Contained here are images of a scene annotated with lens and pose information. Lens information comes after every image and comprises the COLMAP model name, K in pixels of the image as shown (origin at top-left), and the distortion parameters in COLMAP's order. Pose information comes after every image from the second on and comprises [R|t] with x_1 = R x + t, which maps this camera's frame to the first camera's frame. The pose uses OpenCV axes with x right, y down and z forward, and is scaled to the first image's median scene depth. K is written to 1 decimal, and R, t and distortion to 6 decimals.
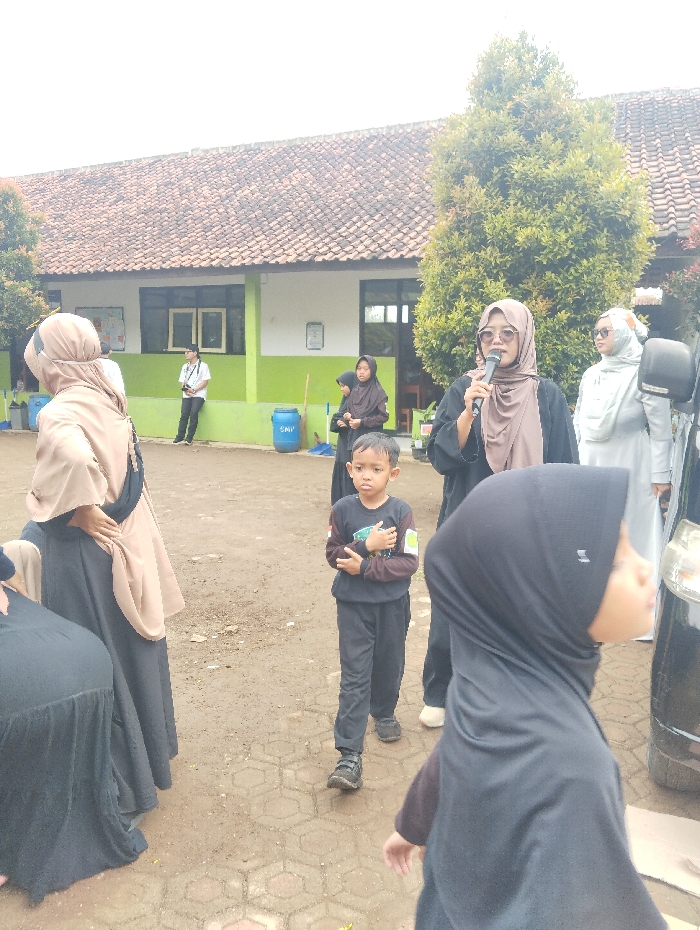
lens RADIAL K [[761.1, 0, 364.5], [0, 761.1, 459.1], [0, 0, 1]] dist [0.093073, -0.175476]
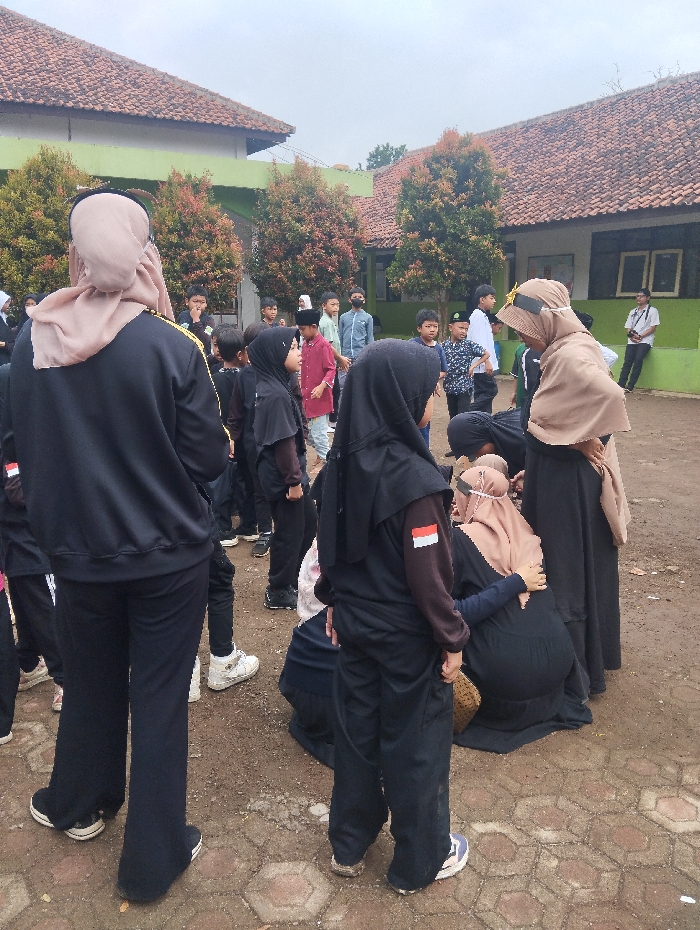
lens RADIAL K [[761.1, 0, 353.0], [0, 761.1, 462.1], [0, 0, 1]] dist [0.093073, -0.175476]
pose [[0.844848, 0.091139, -0.527187, -0.000698], [-0.052784, 0.994775, 0.087385, 0.002990], [0.532396, -0.046000, 0.845244, -0.030582]]
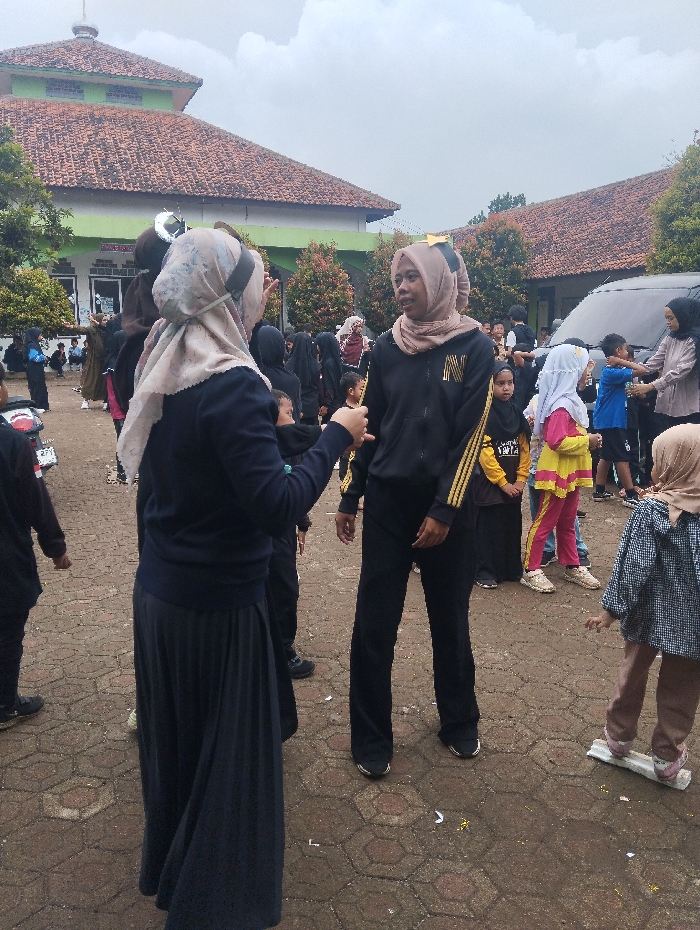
lens RADIAL K [[761.1, 0, 350.6], [0, 761.1, 470.5], [0, 0, 1]] dist [0.093073, -0.175476]
pose [[0.728025, 0.114995, -0.675837, 0.434963], [-0.087849, 0.993352, 0.074389, 0.064000], [0.679899, 0.005215, 0.733288, -0.401294]]
